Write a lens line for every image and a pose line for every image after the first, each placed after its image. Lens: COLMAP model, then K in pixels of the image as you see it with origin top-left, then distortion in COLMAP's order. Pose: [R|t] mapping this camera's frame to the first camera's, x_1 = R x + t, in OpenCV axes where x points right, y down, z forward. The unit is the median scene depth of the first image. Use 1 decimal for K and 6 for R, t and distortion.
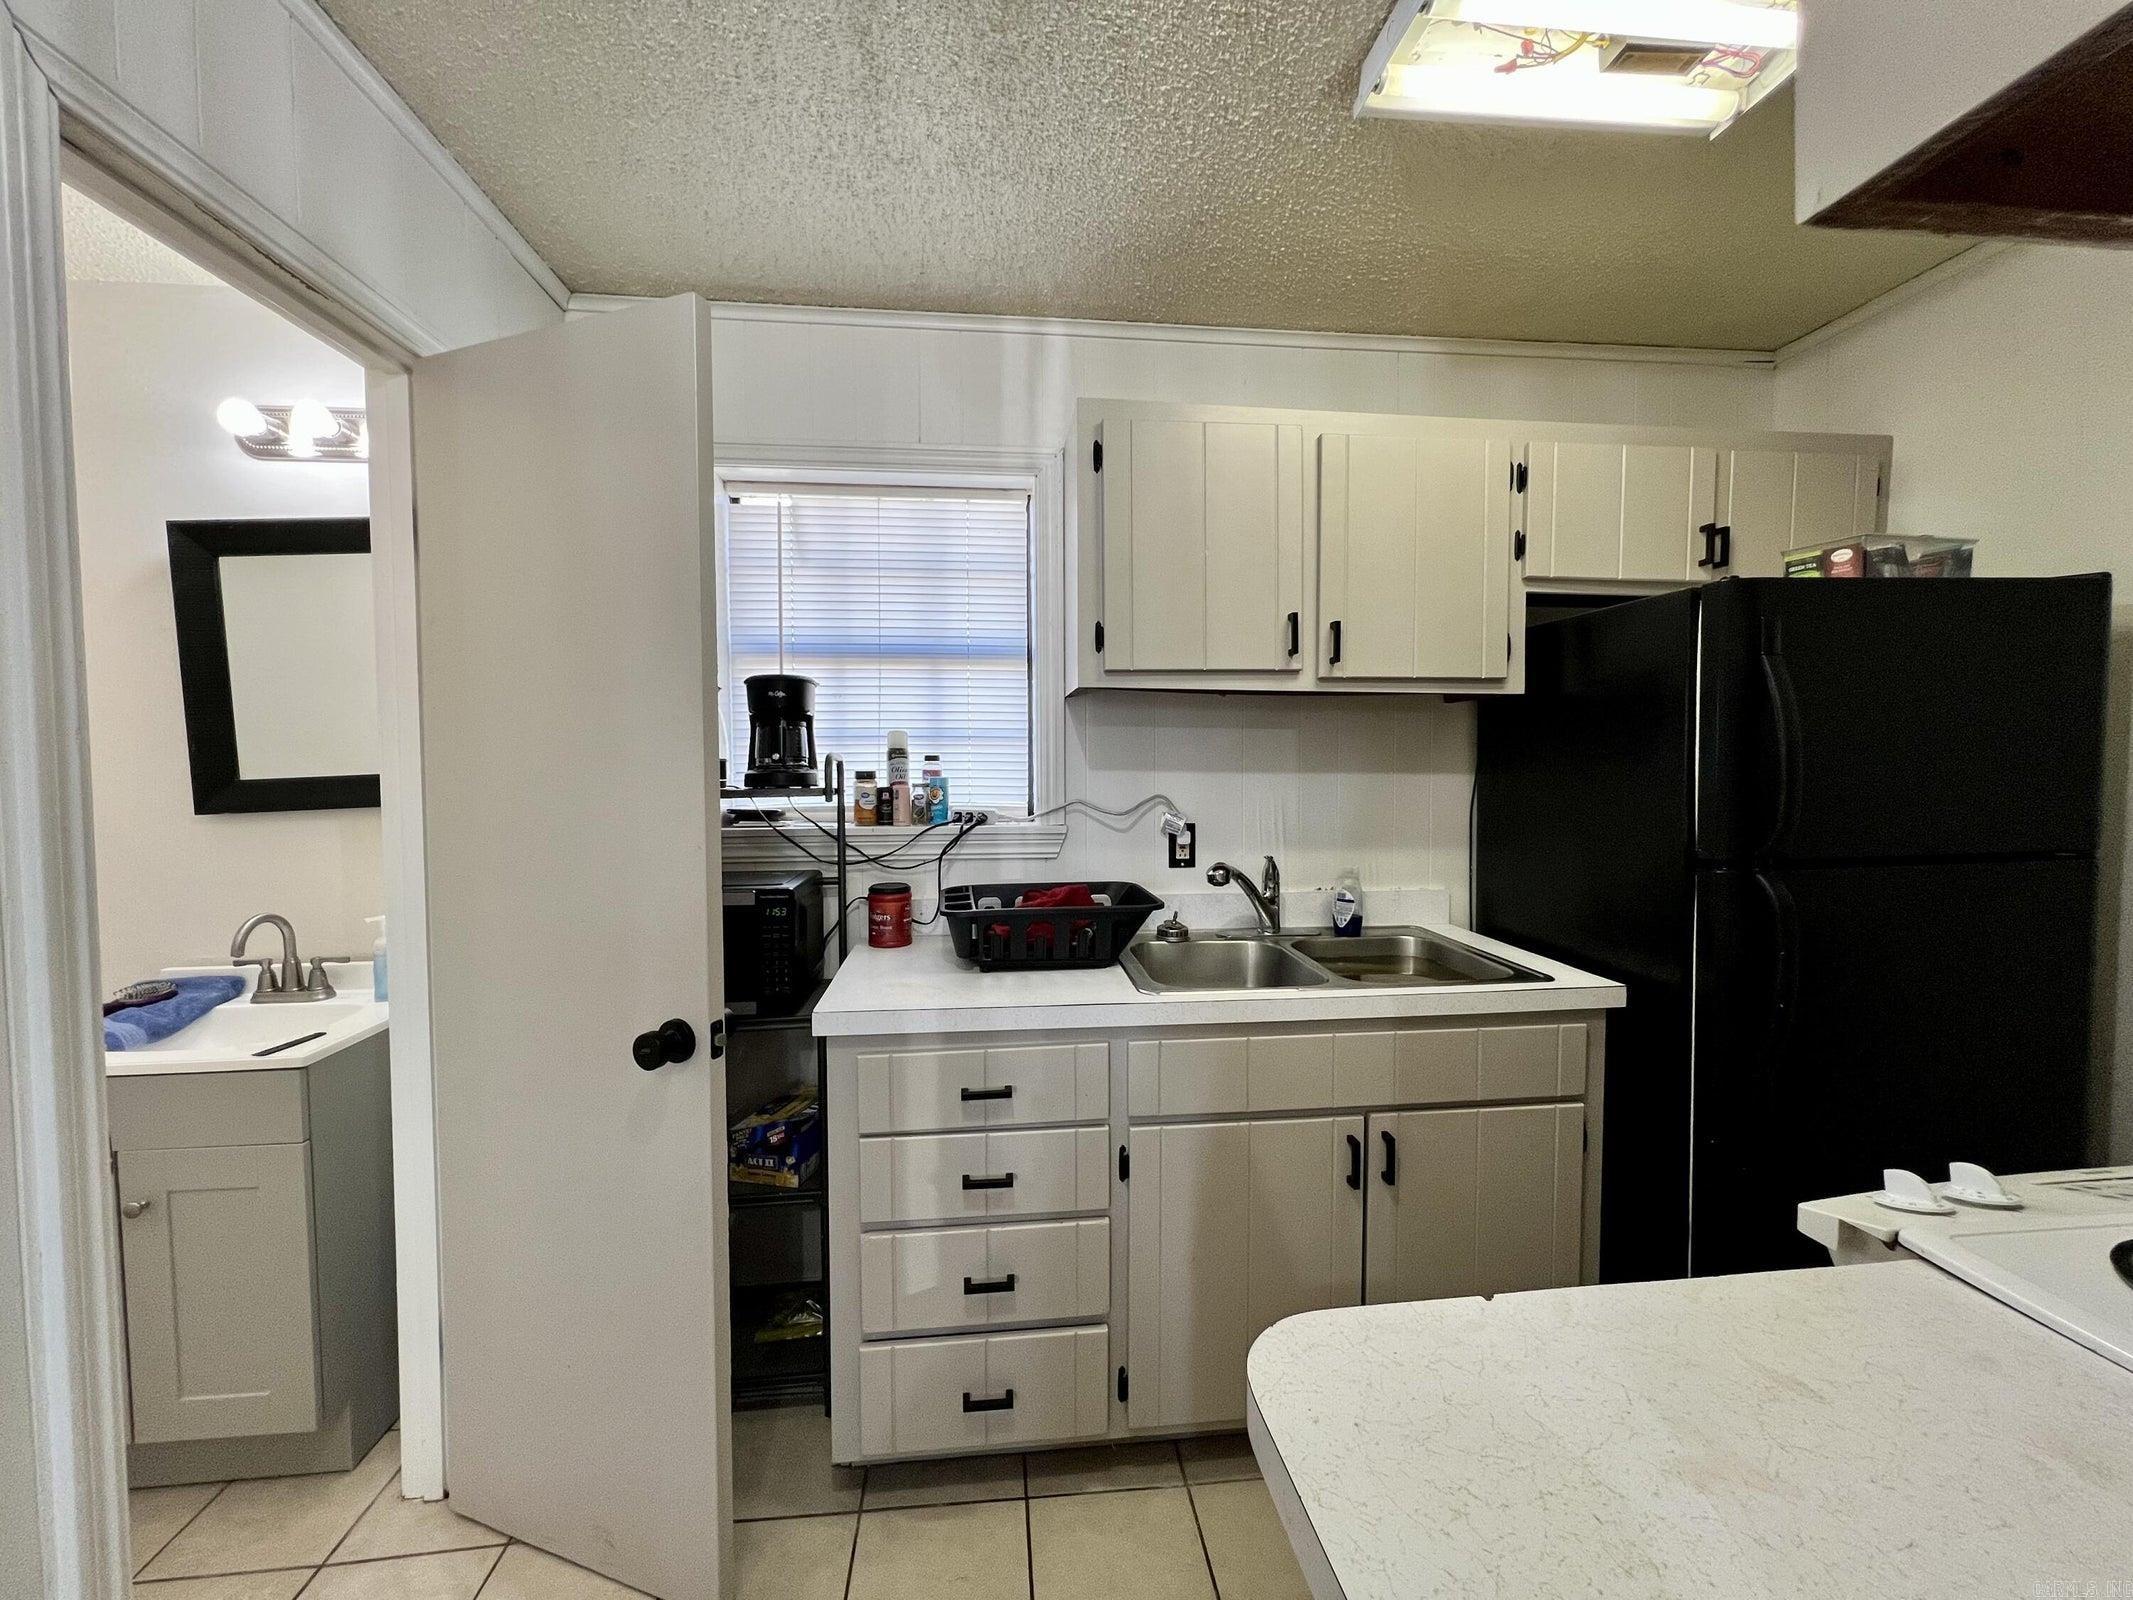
lens RADIAL K [[857.1, 0, 1082.9], [0, 857.1, 789.1], [0, 0, 1]] dist [-0.002271, -0.000097]
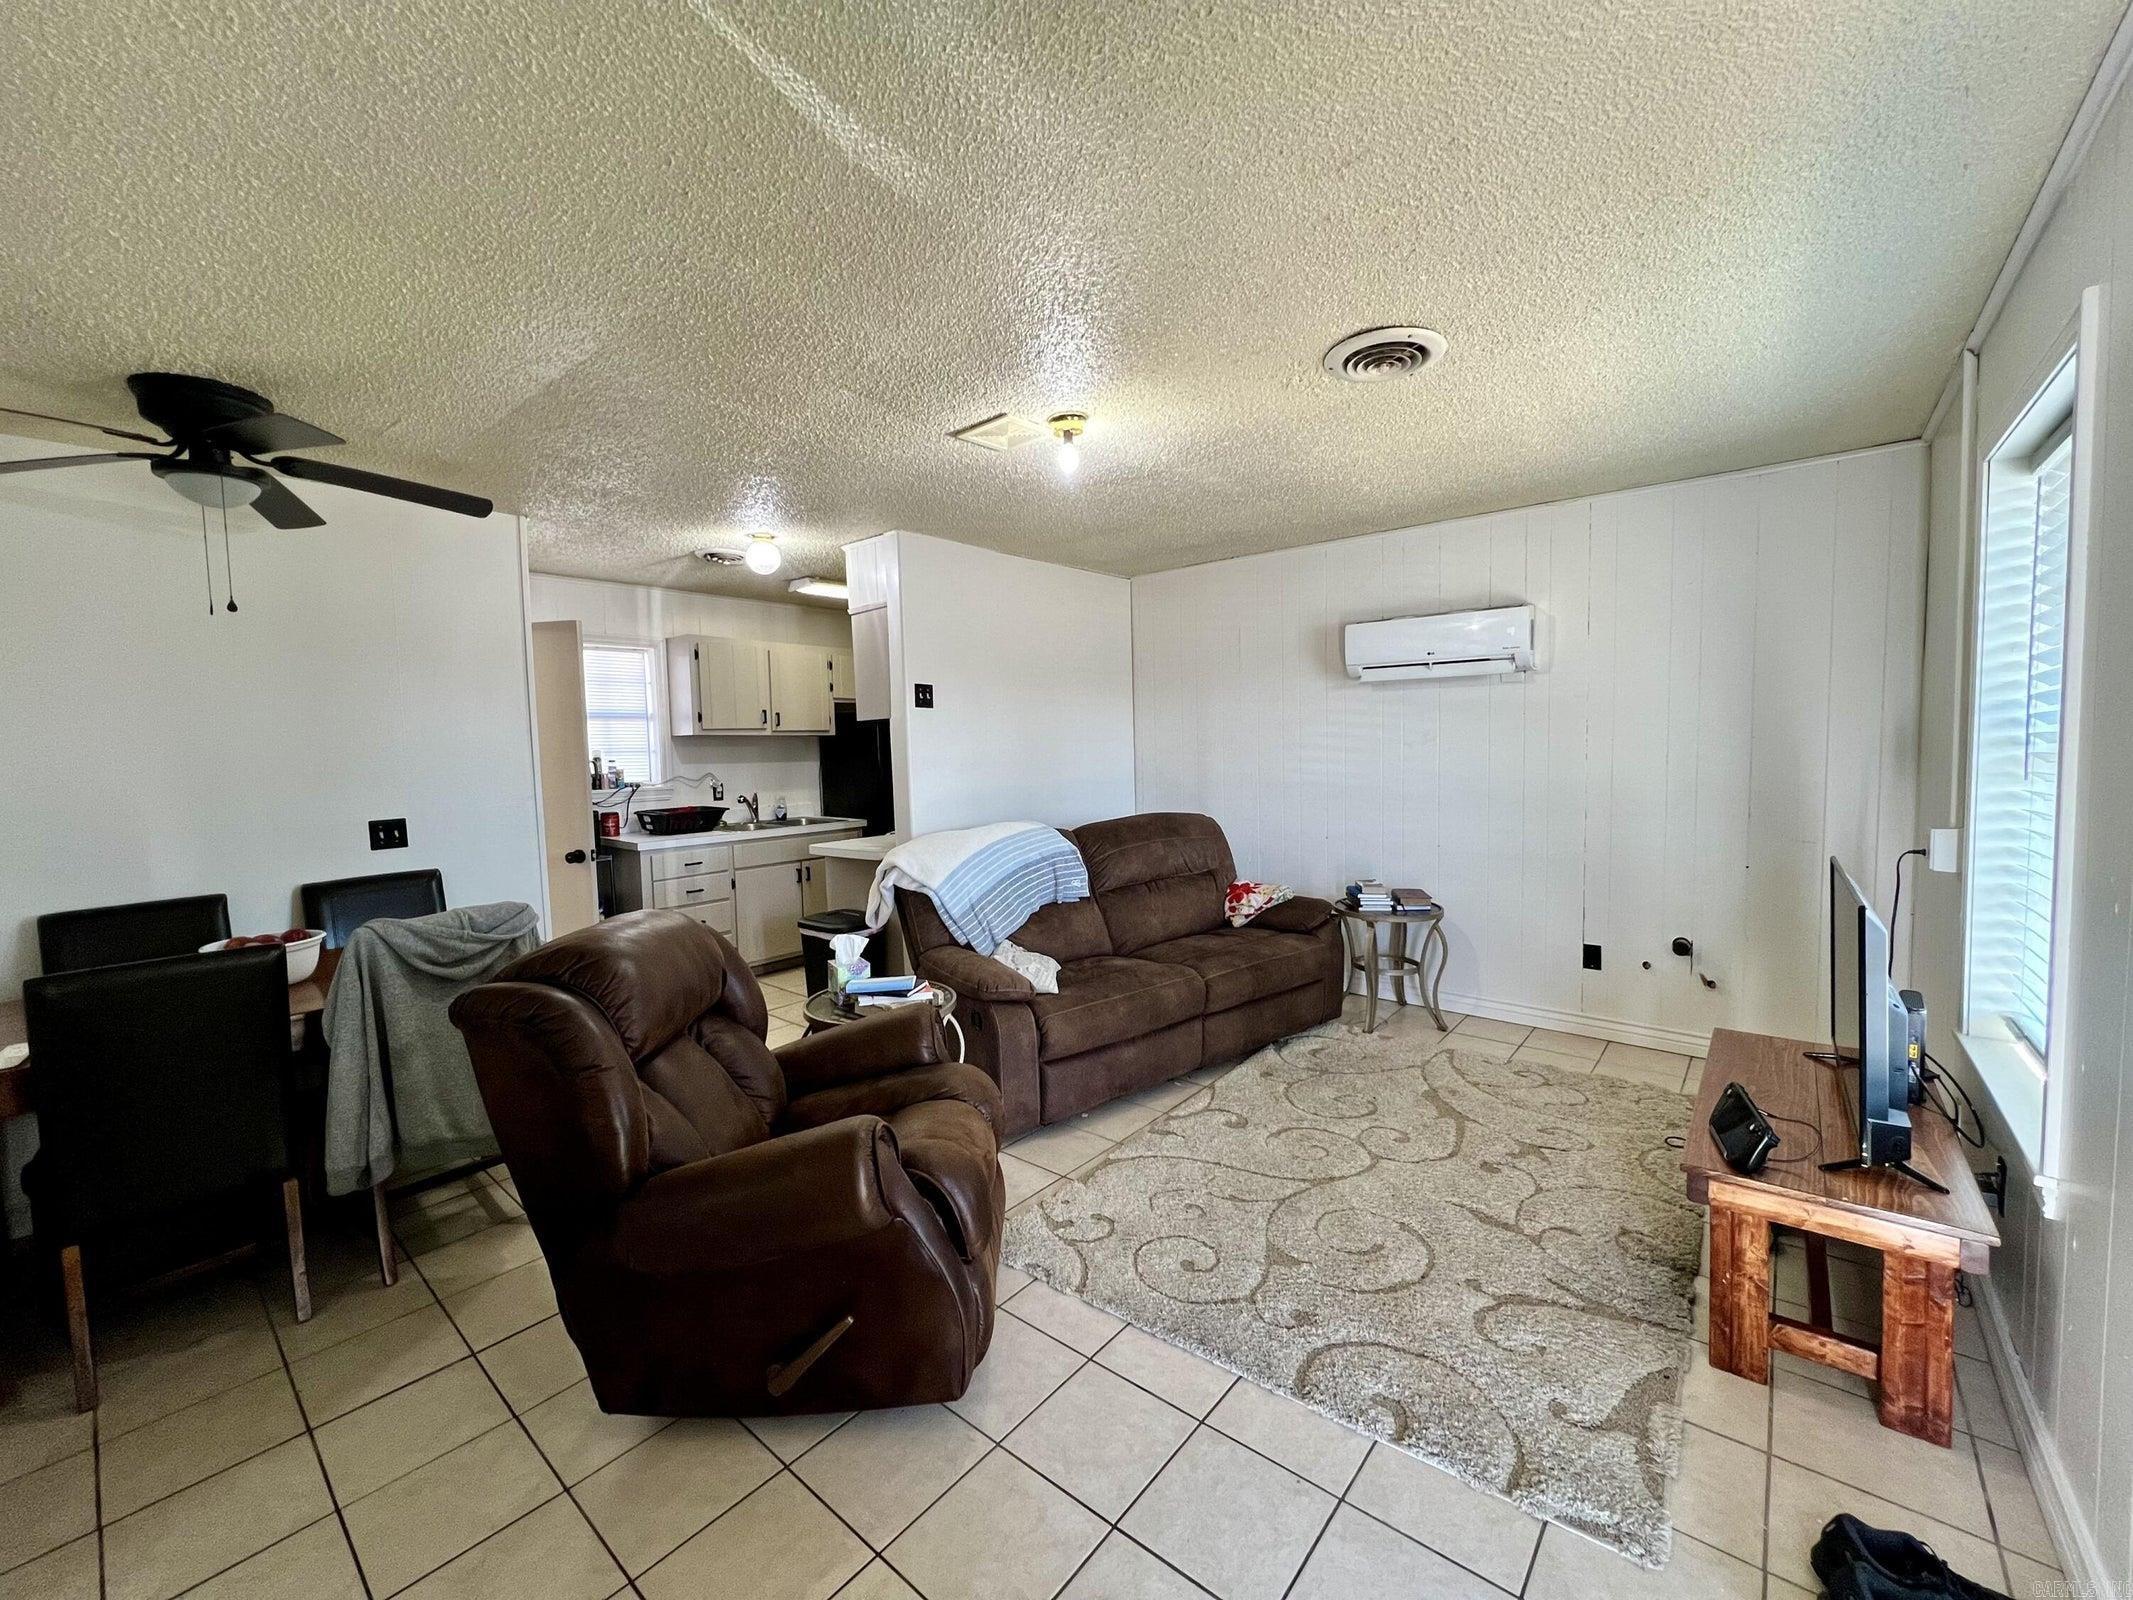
lens RADIAL K [[857.1, 0, 1069.2], [0, 857.1, 796.3], [0, 0, 1]] dist [-0.002271, -0.000097]
pose [[0.723838, -0.057163, 0.687598, -1.013404], [0.044404, 0.998356, 0.036253, 0.034647], [-0.688539, 0.004291, 0.725186, -1.825043]]
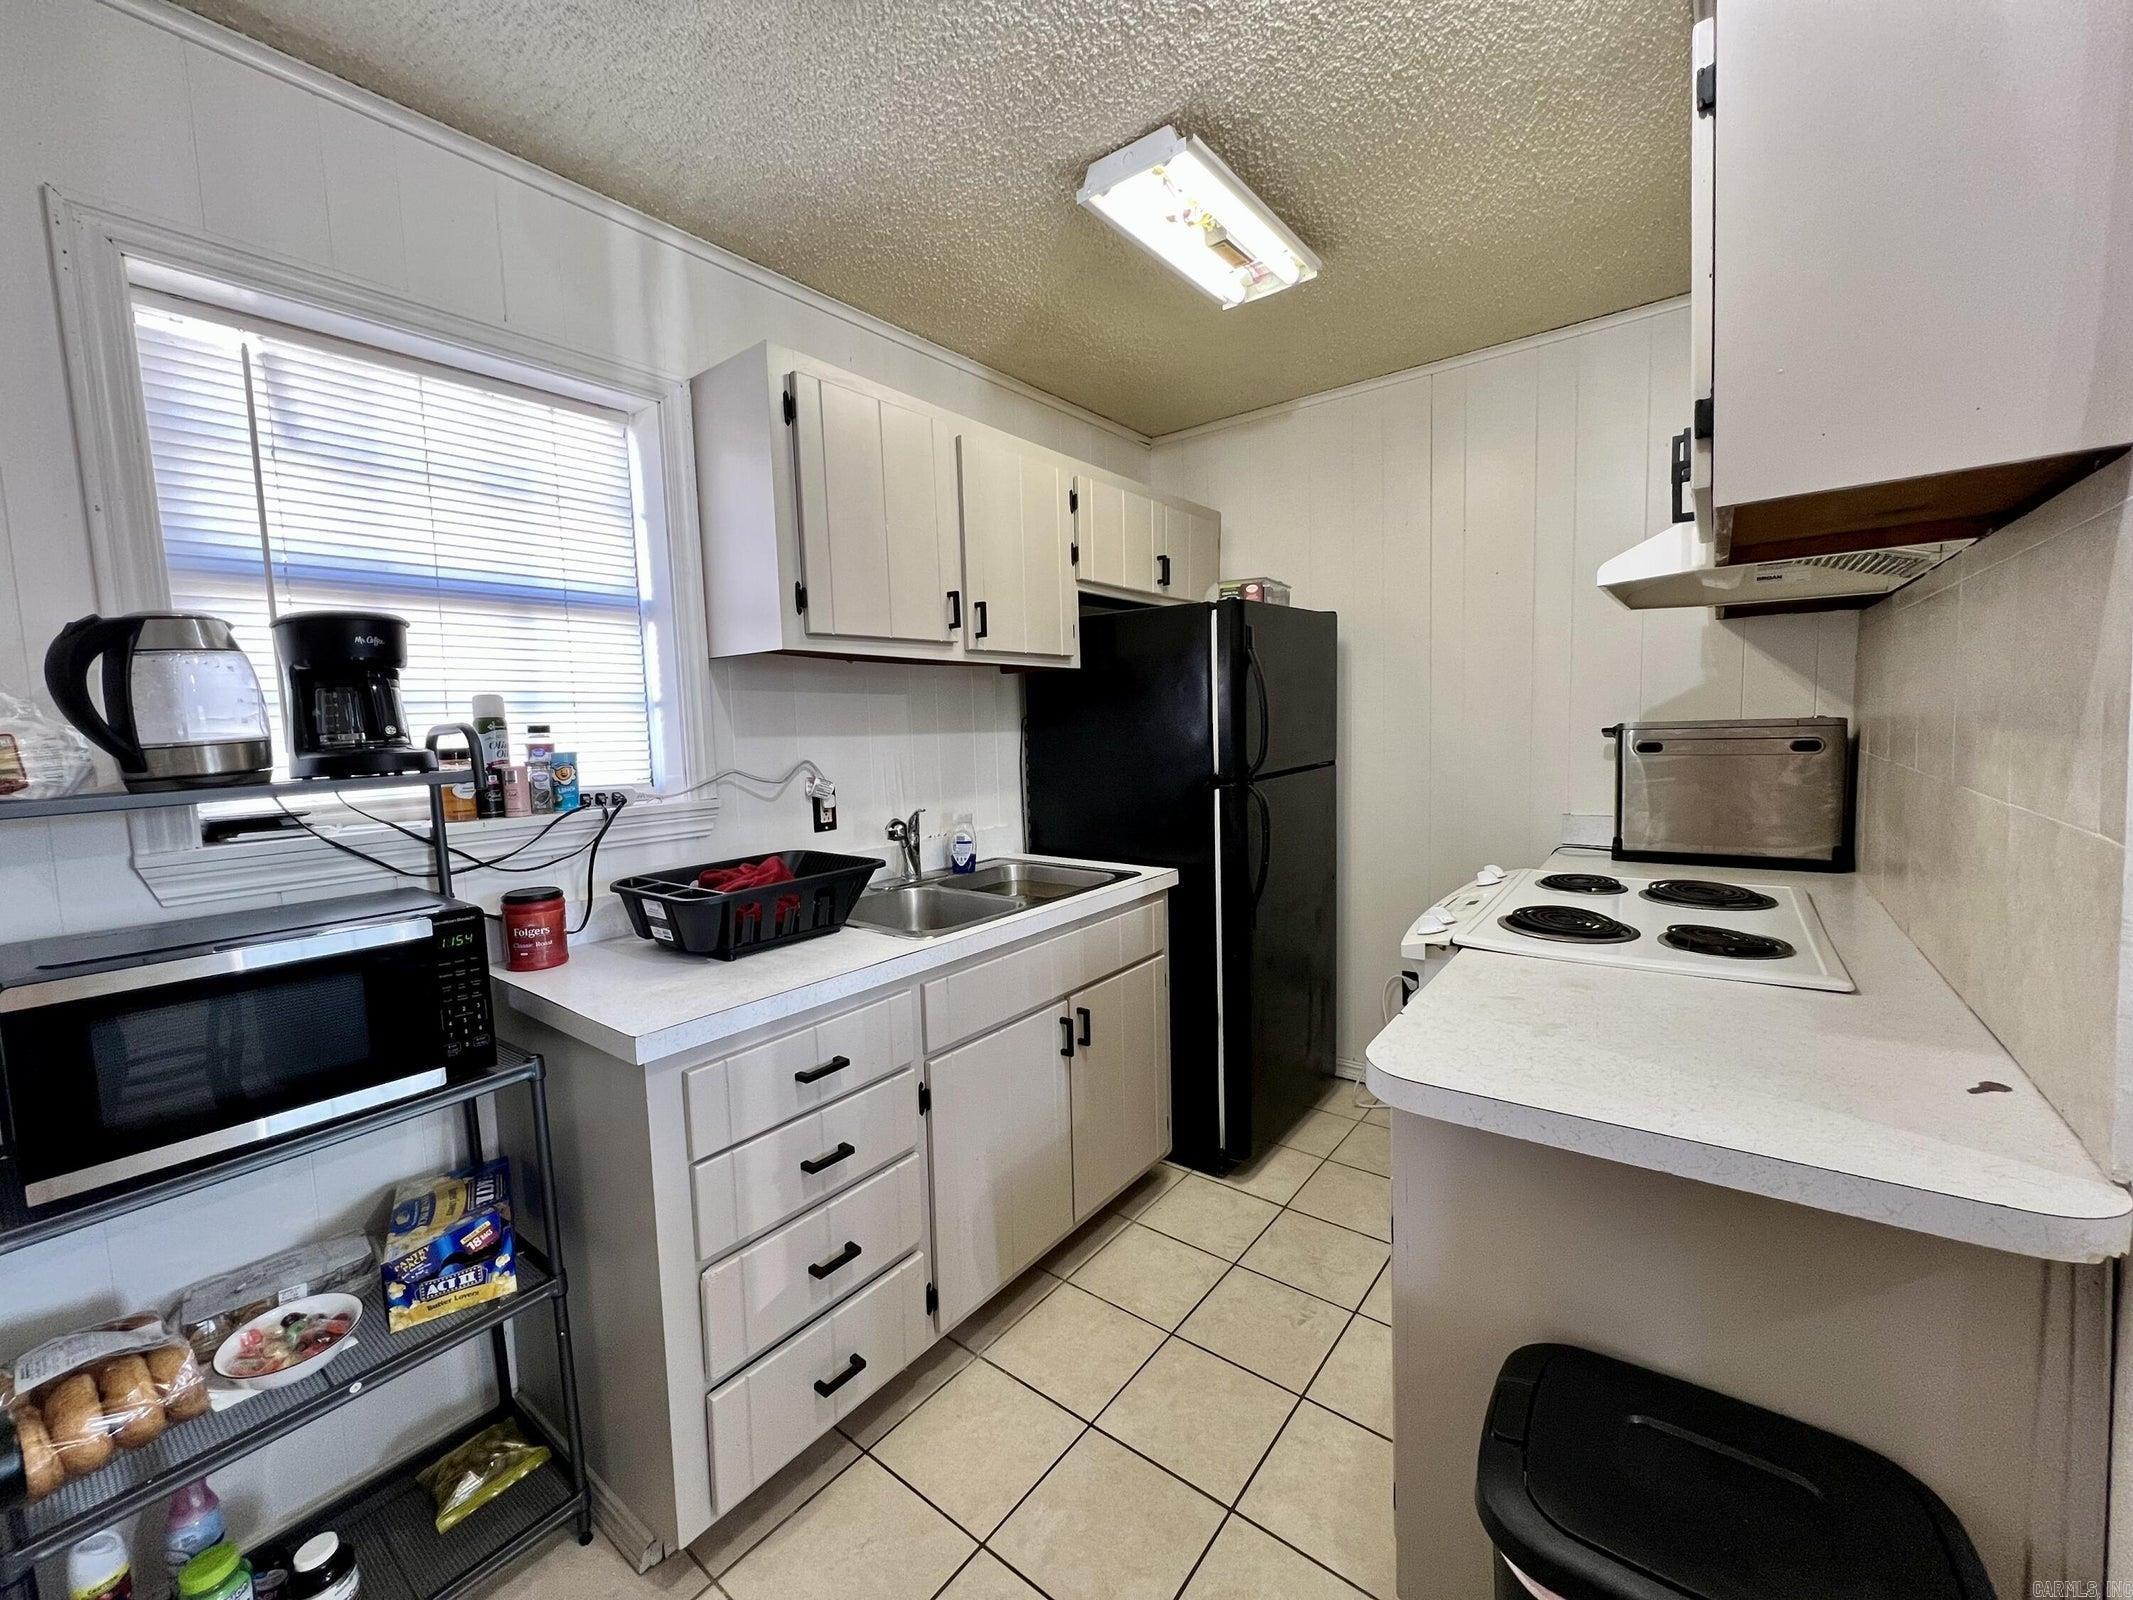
lens RADIAL K [[857.1, 0, 1066.0], [0, 857.1, 788.1], [0, 0, 1]] dist [-0.002271, -0.000097]
pose [[0.687573, -0.075096, 0.722222, -0.467280], [0.049597, 0.997172, 0.056468, -0.002499], [-0.724419, -0.003006, 0.689353, 0.104793]]
